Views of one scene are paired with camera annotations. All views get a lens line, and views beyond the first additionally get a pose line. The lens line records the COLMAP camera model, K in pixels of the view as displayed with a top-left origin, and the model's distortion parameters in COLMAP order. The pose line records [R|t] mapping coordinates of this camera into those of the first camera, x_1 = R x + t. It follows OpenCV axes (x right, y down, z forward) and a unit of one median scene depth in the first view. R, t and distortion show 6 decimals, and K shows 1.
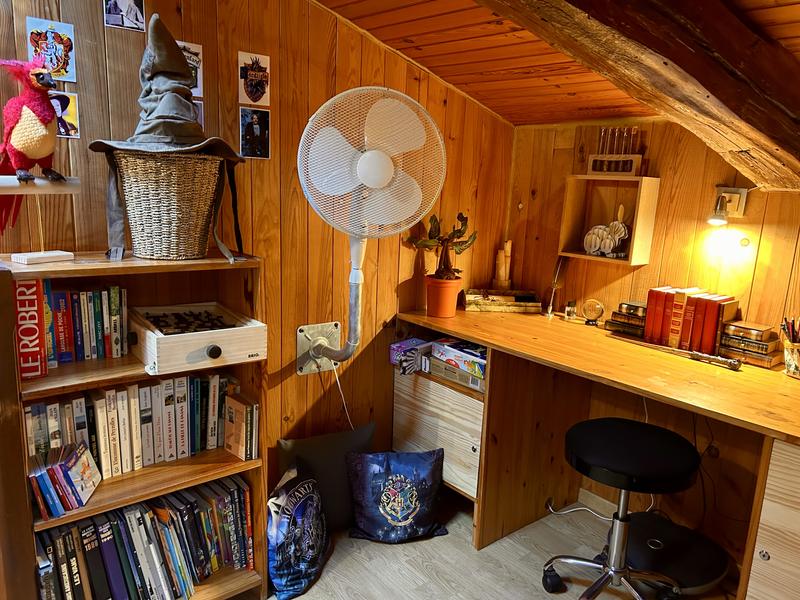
lens RADIAL K [[607.1, 0, 394.9], [0, 607.1, 305.2], [0, 0, 1]] dist [0.053629, -0.055592]
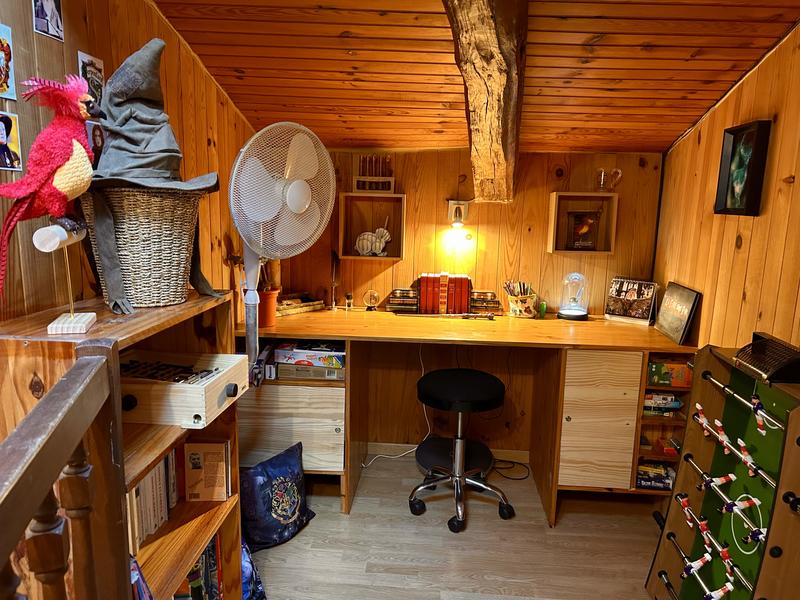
lens RADIAL K [[607.1, 0, 395.2], [0, 607.1, 304.6], [0, 0, 1]] dist [0.053629, -0.055592]
pose [[0.683084, -0.157175, 0.713226, -0.597461], [0.155864, 0.985443, 0.067888, -0.063730], [-0.713514, 0.064793, 0.697639, 0.095663]]
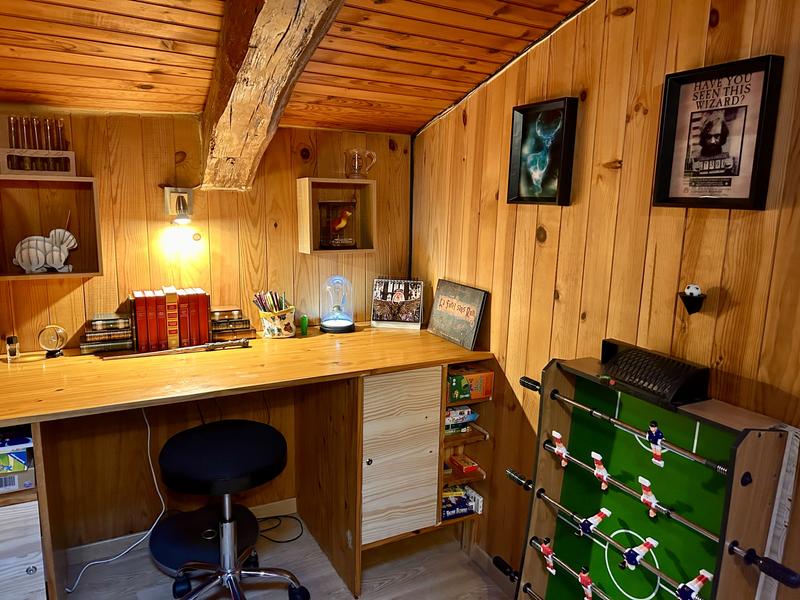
lens RADIAL K [[607.1, 0, 399.4], [0, 607.1, 303.3], [0, 0, 1]] dist [0.053629, -0.055592]
pose [[0.191062, -0.218400, 0.956973, -0.406434], [0.186408, 0.965264, 0.183076, -0.112943], [-0.963715, 0.143409, 0.225137, 0.393417]]
